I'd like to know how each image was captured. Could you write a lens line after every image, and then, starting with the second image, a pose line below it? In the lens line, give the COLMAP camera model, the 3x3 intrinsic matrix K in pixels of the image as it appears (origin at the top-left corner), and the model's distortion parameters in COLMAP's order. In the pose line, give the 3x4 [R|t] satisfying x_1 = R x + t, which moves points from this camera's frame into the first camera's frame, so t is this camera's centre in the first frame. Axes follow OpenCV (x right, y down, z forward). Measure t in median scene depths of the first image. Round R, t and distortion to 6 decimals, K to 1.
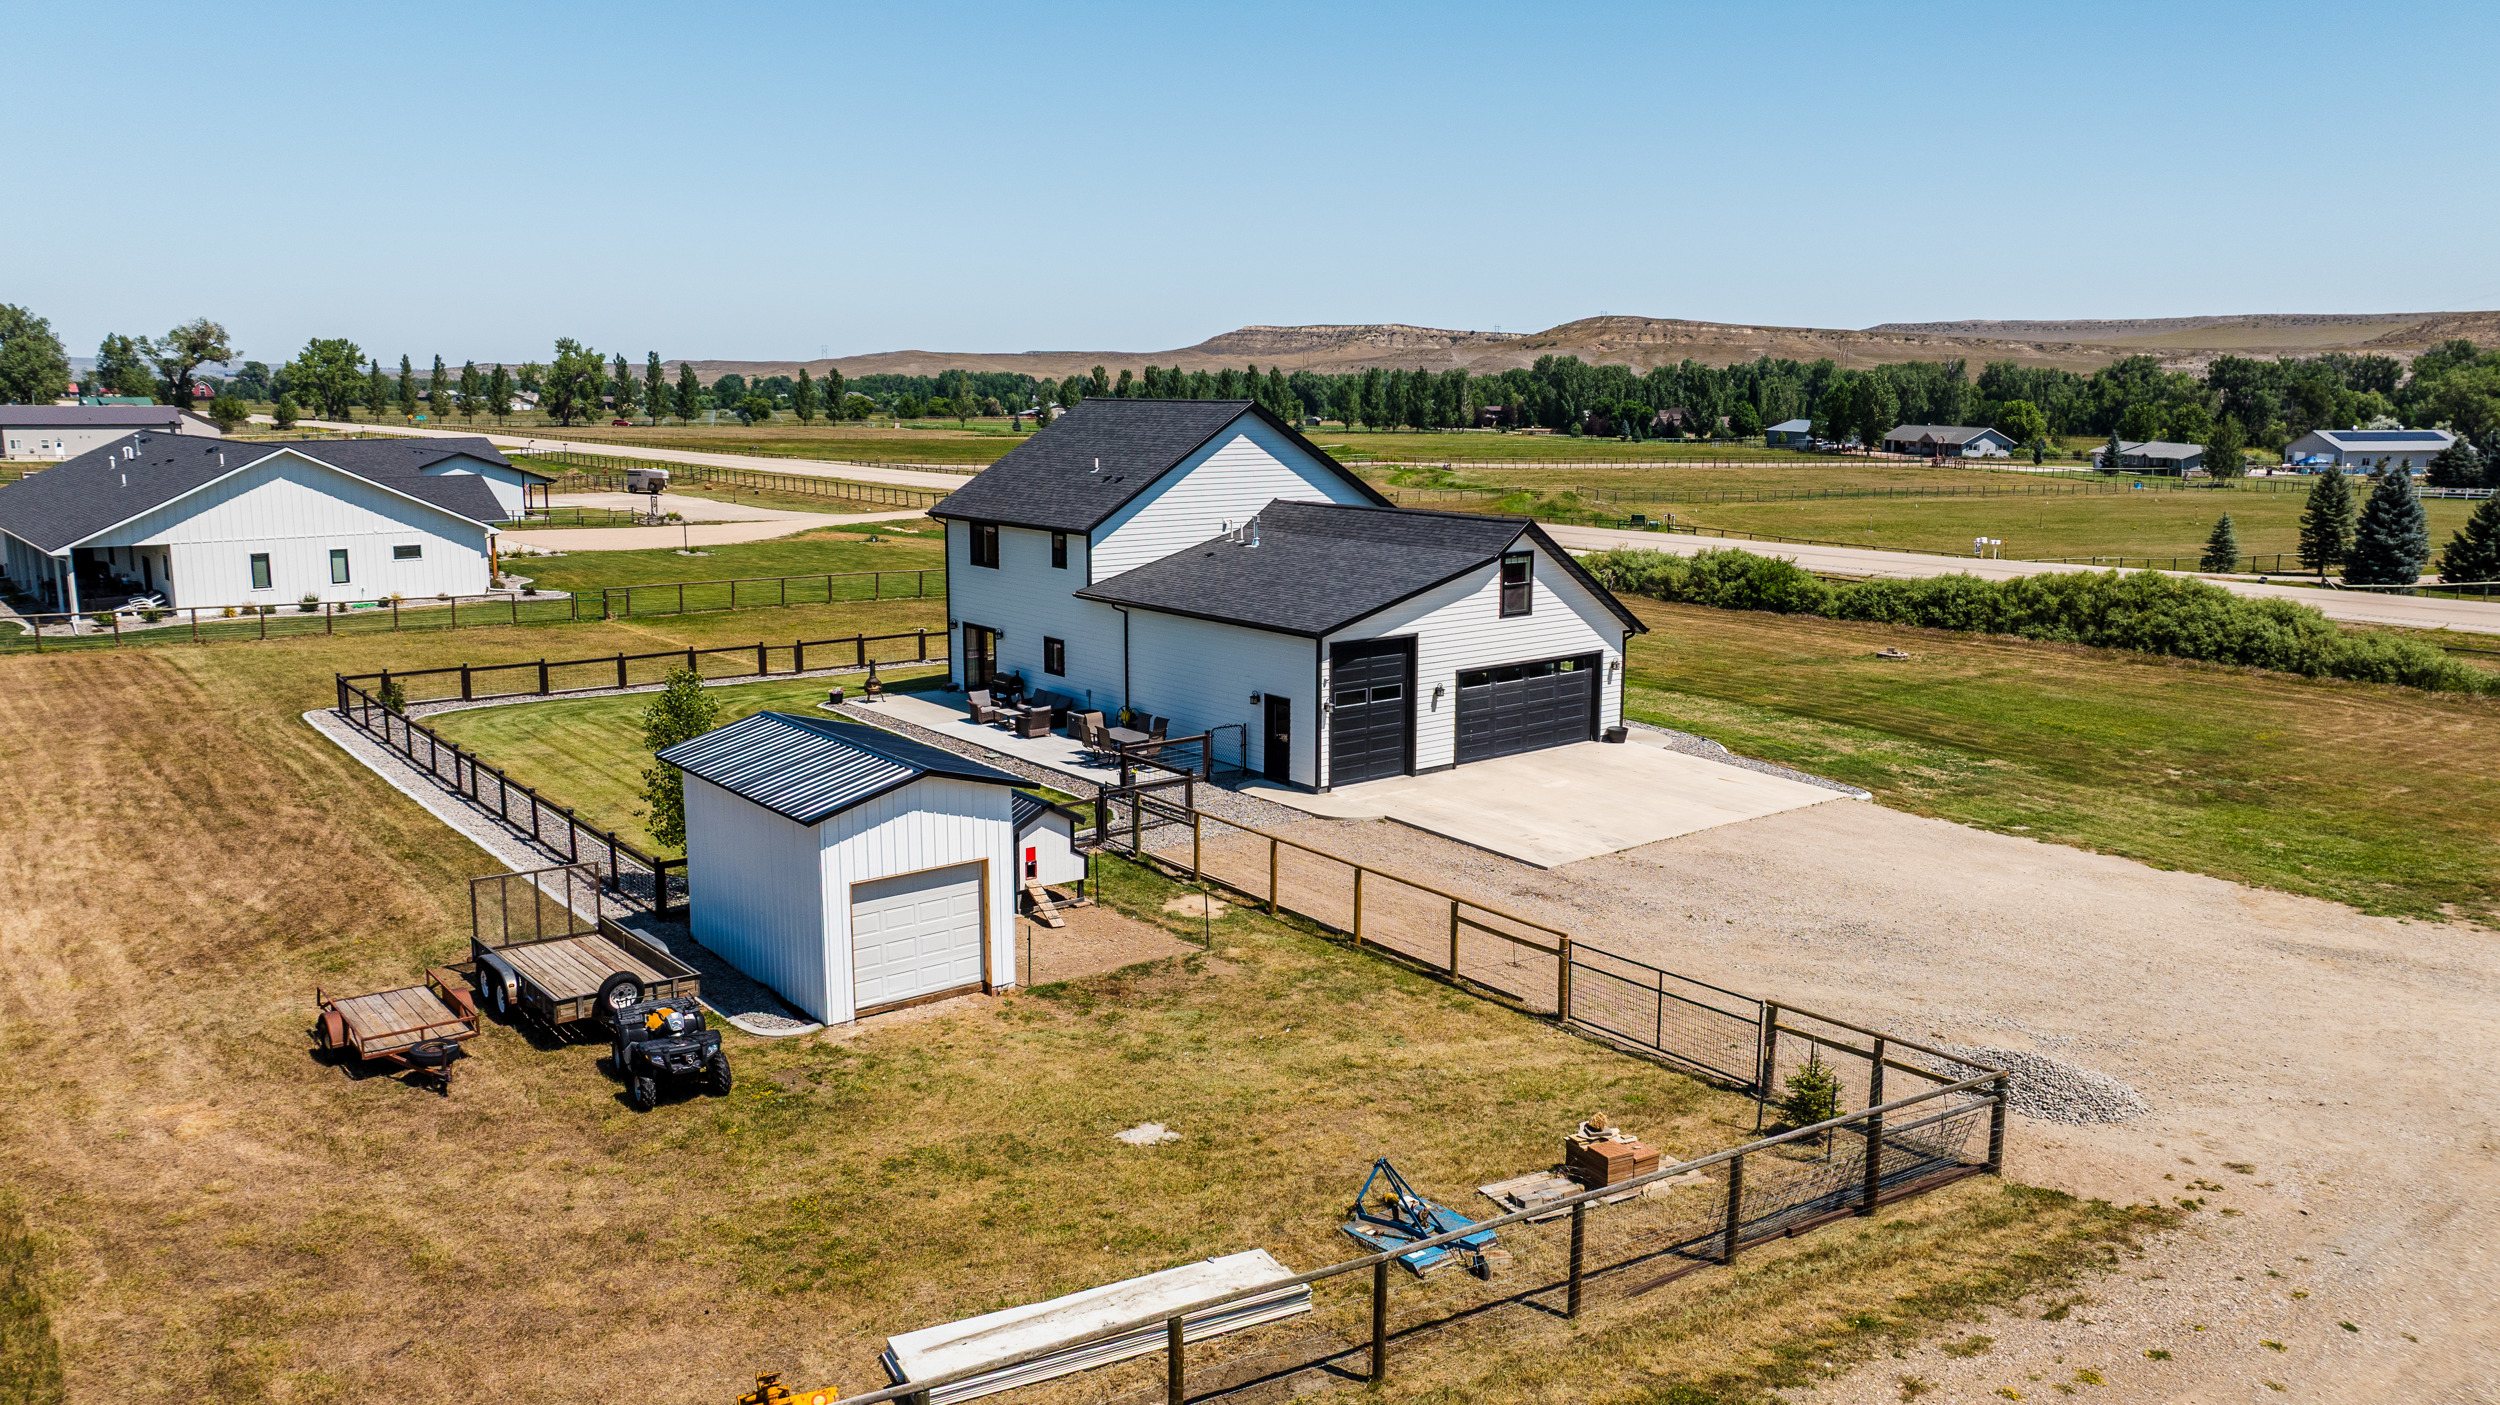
lens RADIAL K [[1735.3, 0, 1250.0], [0, 1735.3, 702.5], [0, 0, 1]] dist [-0.007273, 0.003306]
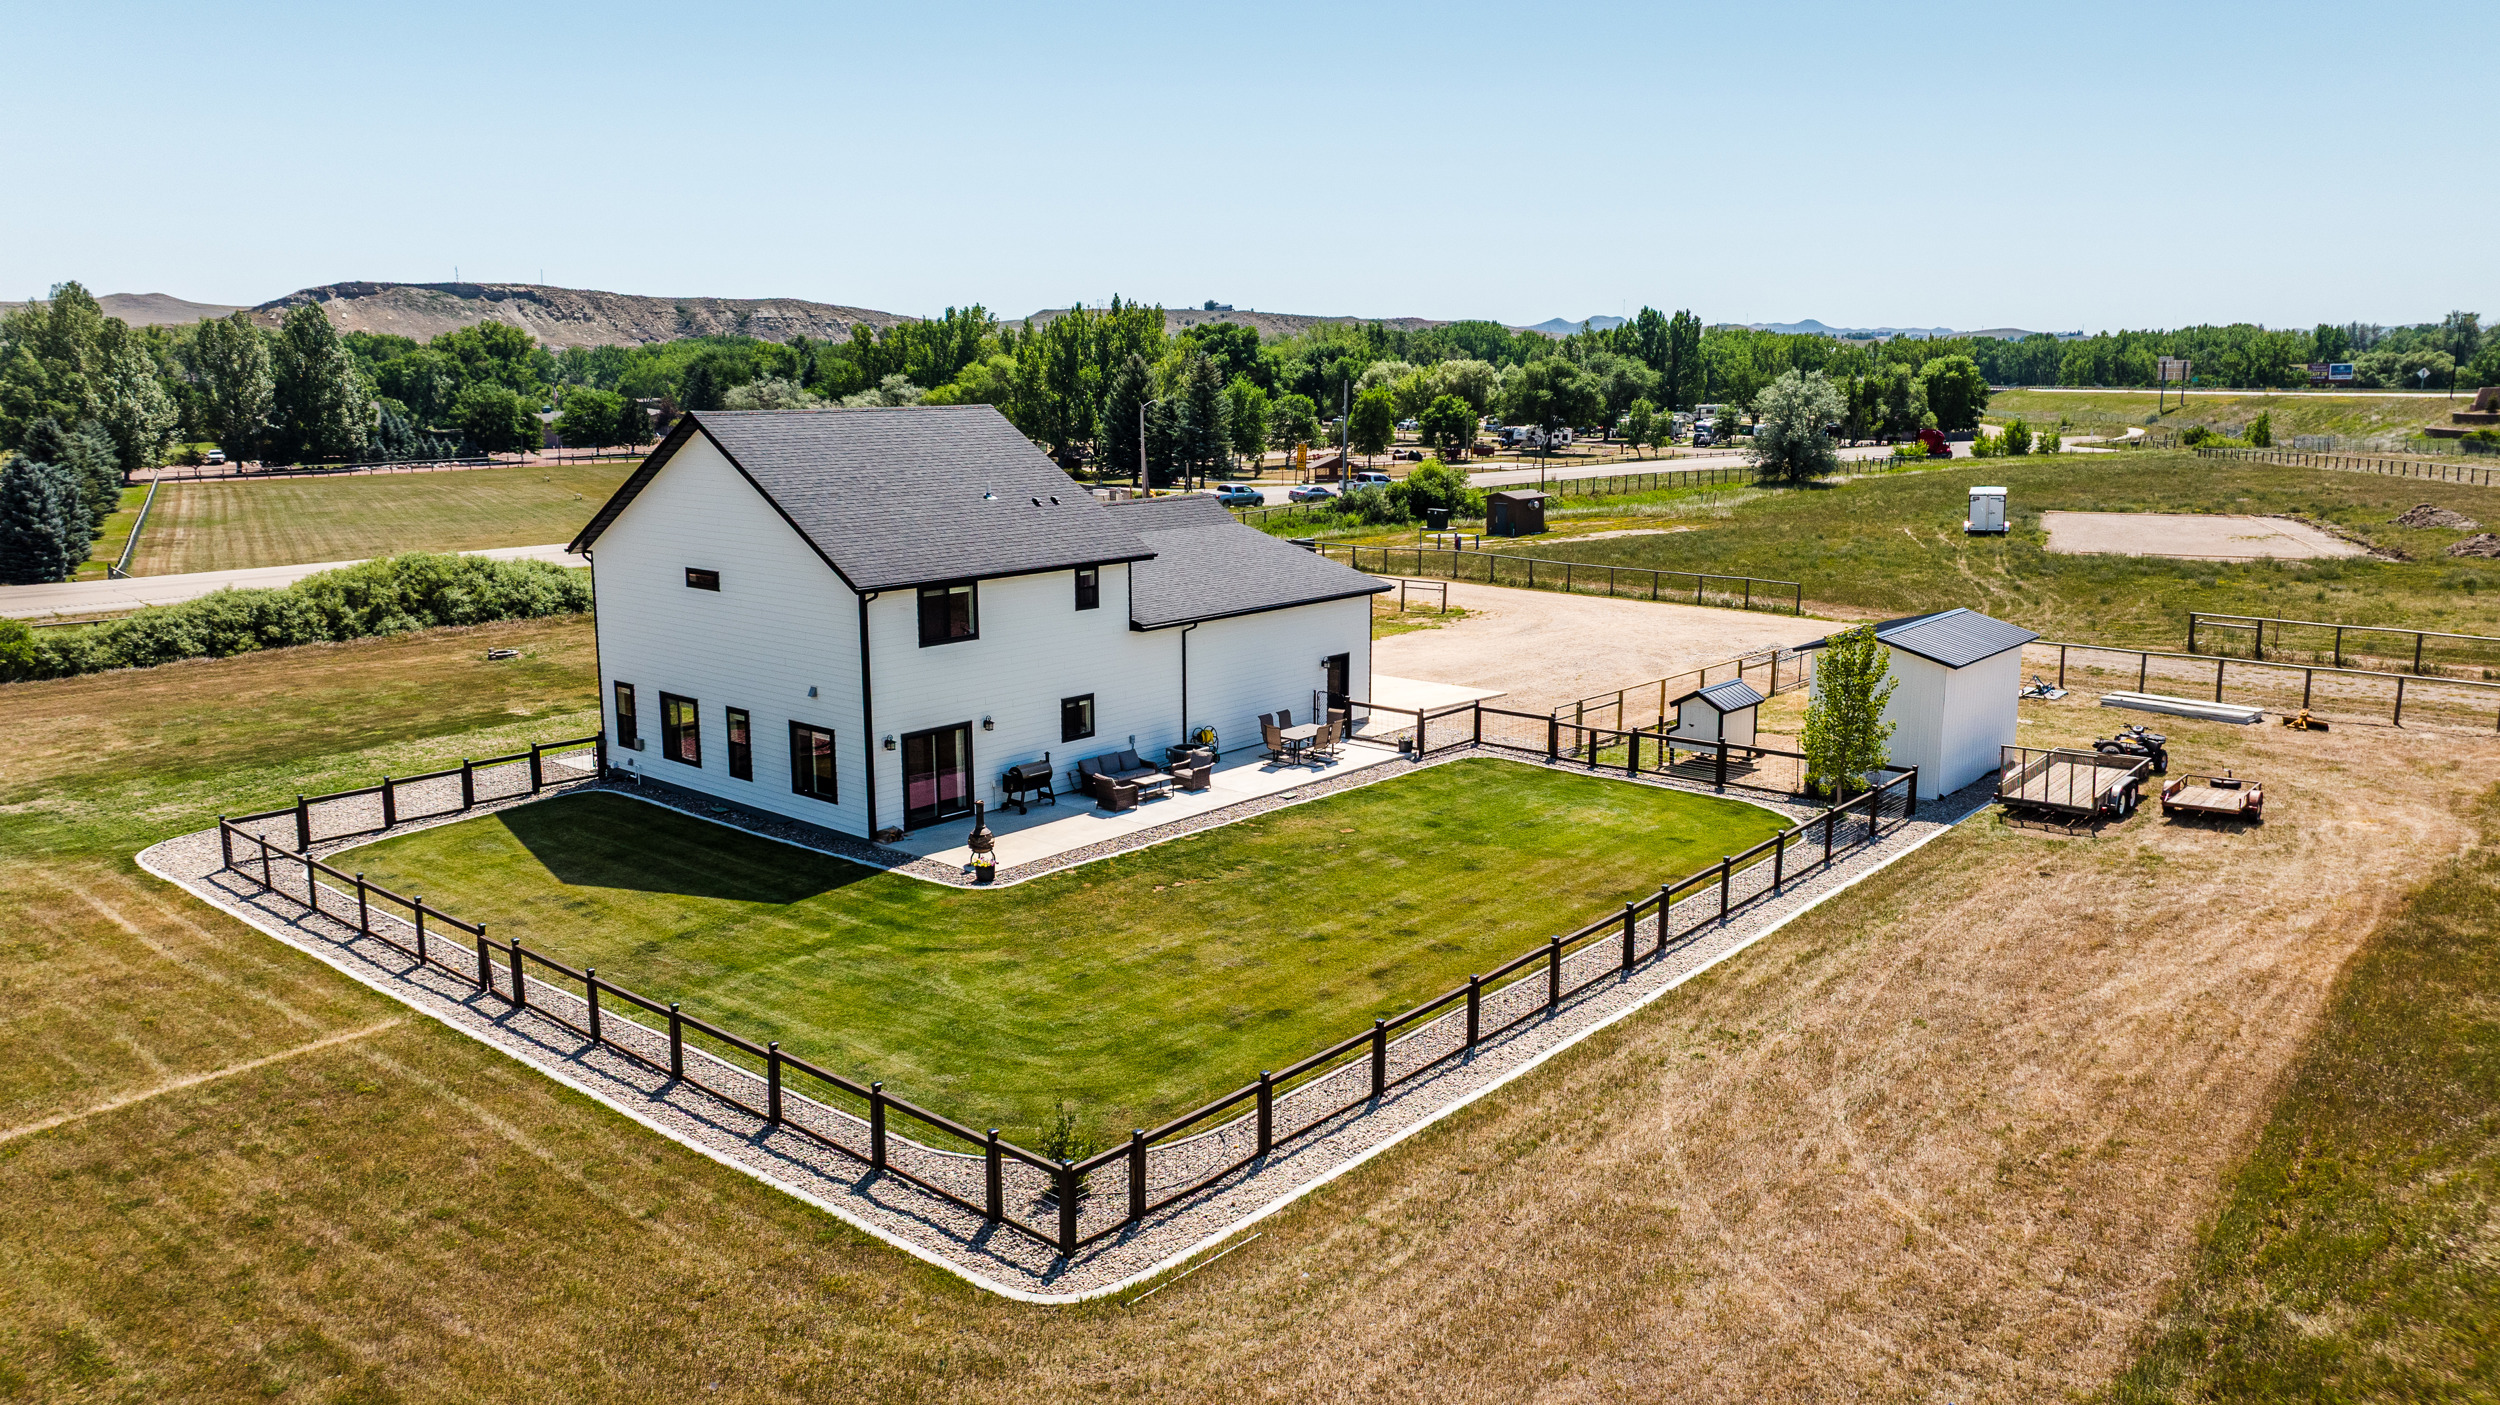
lens RADIAL K [[1735.3, 0, 1250.0], [0, 1735.3, 702.5], [0, 0, 1]] dist [-0.007273, 0.003306]
pose [[-0.186805, -0.188260, 0.964190, -0.577591], [0.175373, 0.959311, 0.221284, -0.126242], [-0.966617, 0.210430, -0.146188, 0.648008]]
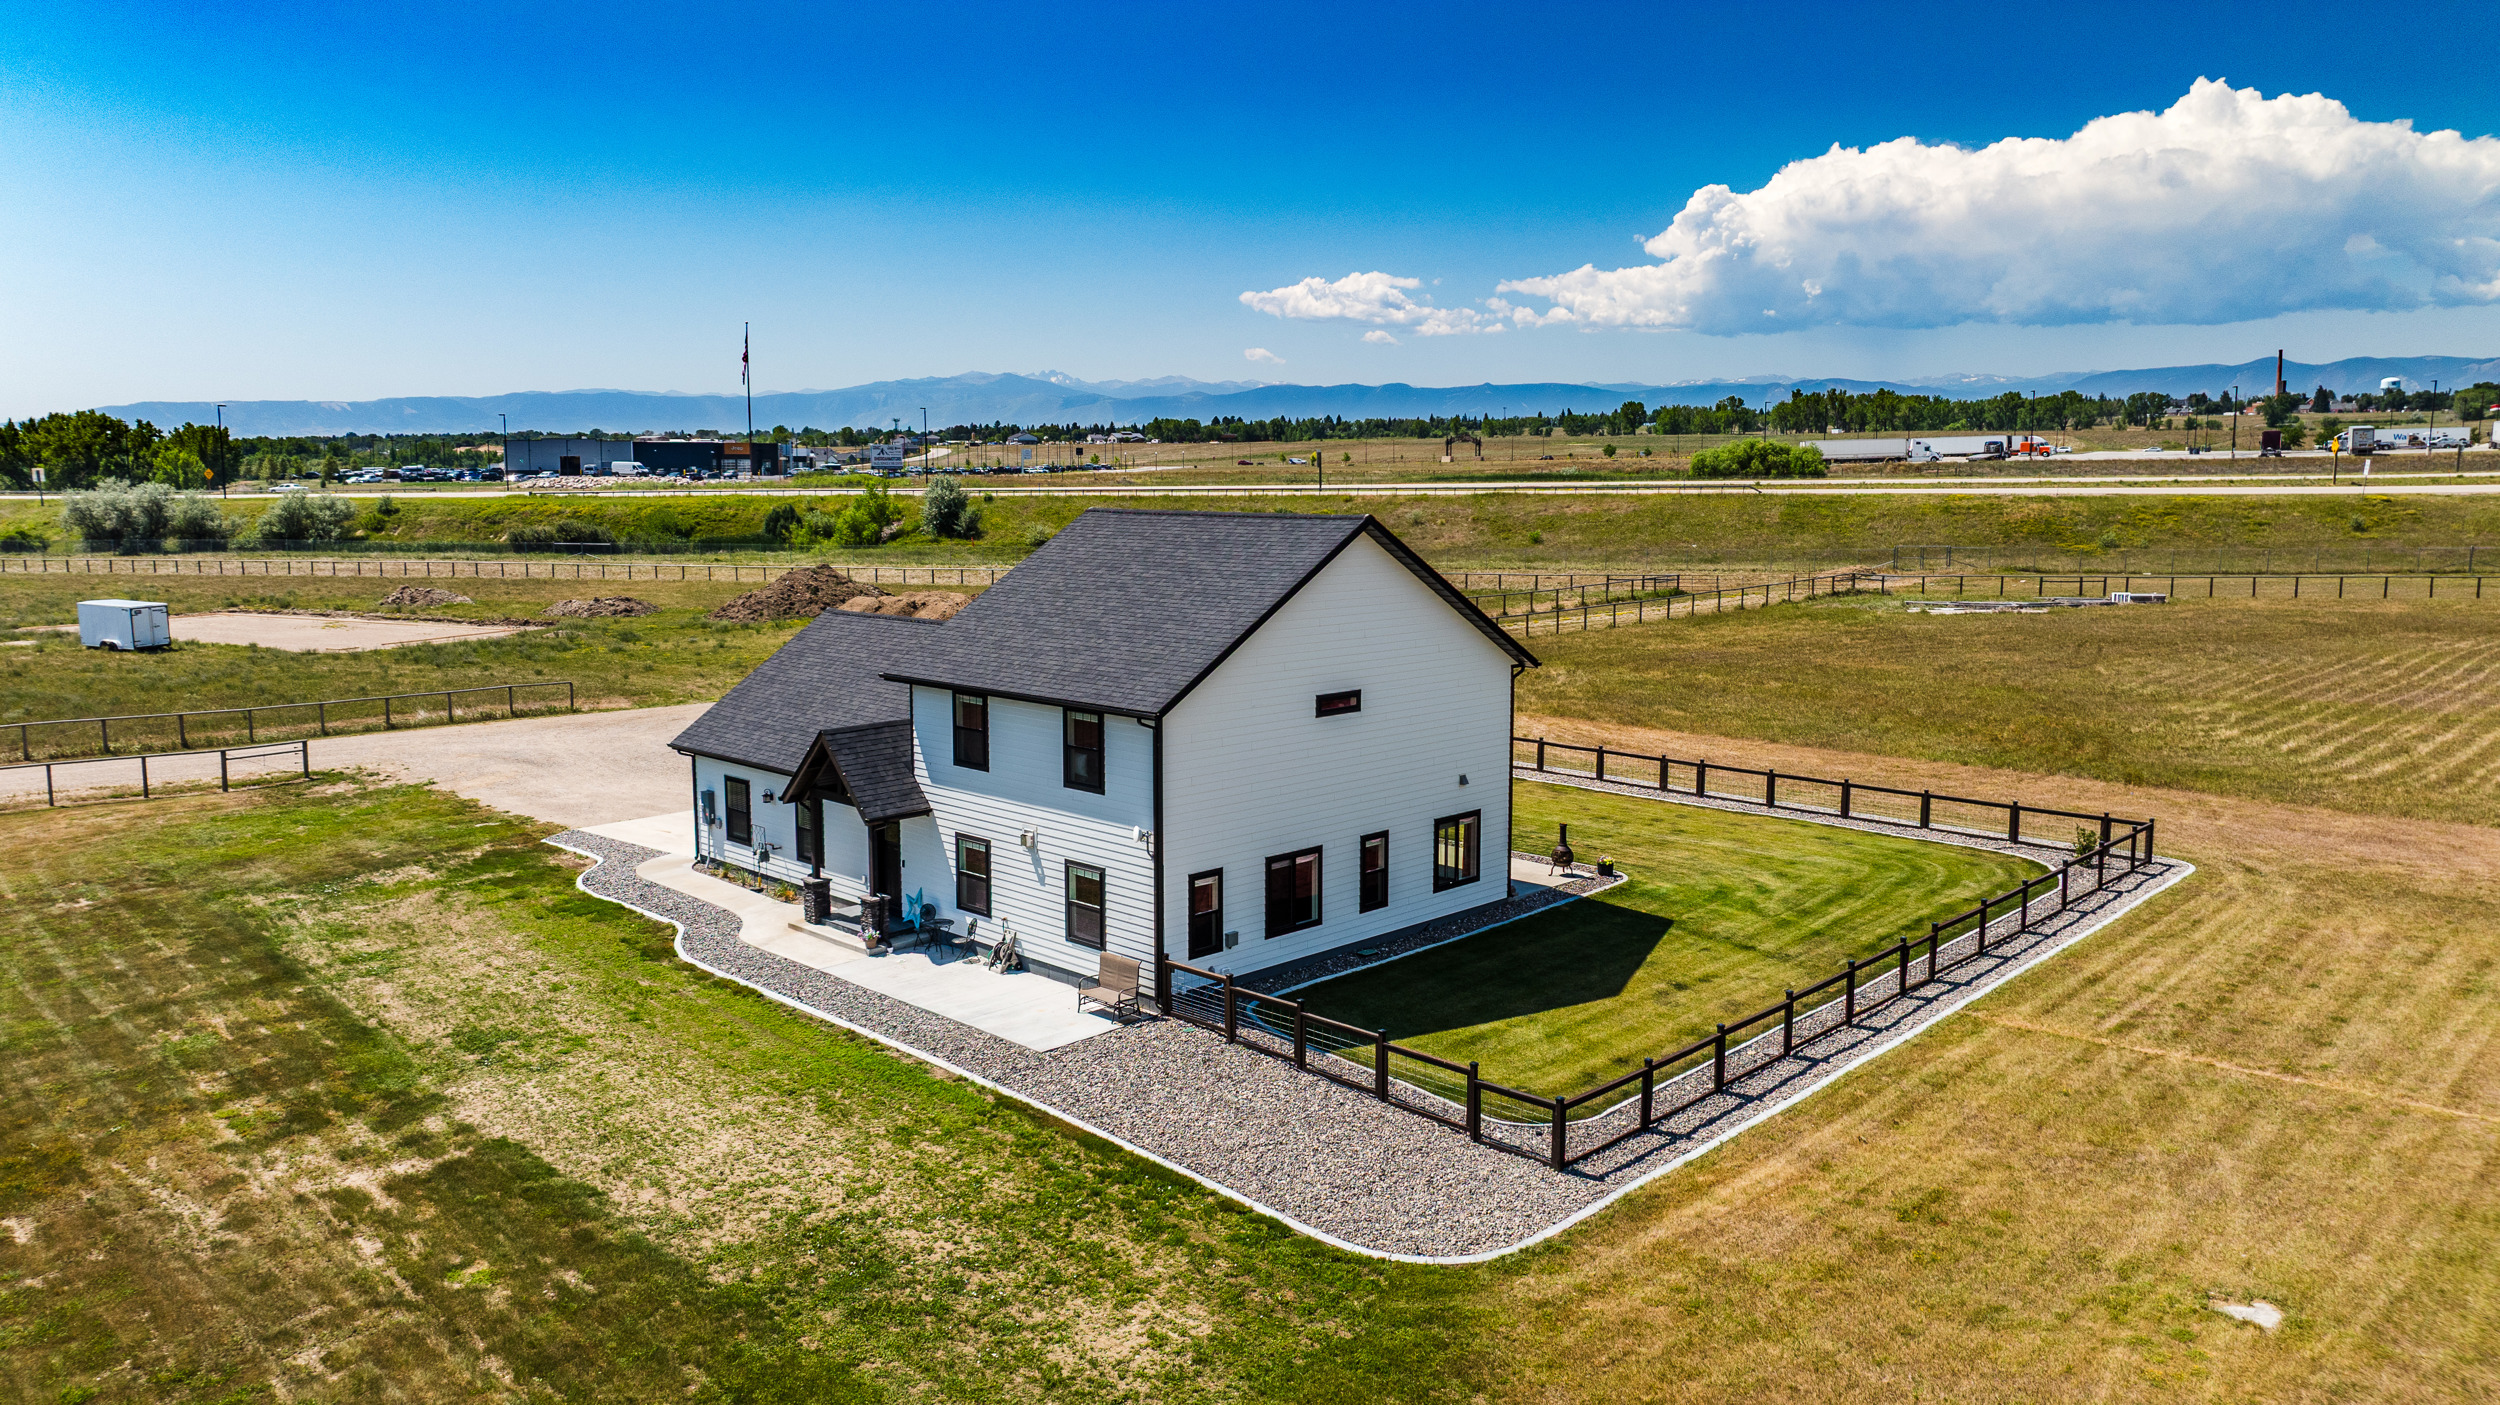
lens RADIAL K [[1742.3, 0, 1196.9], [0, 1742.3, 648.4], [0, 0, 1]] dist [-0.025810, -0.002558]
pose [[-0.995033, 0.010990, -0.098942, 0.021454], [-0.016970, 0.960614, 0.277368, -0.214516], [0.098093, 0.277669, -0.955656, 1.140668]]
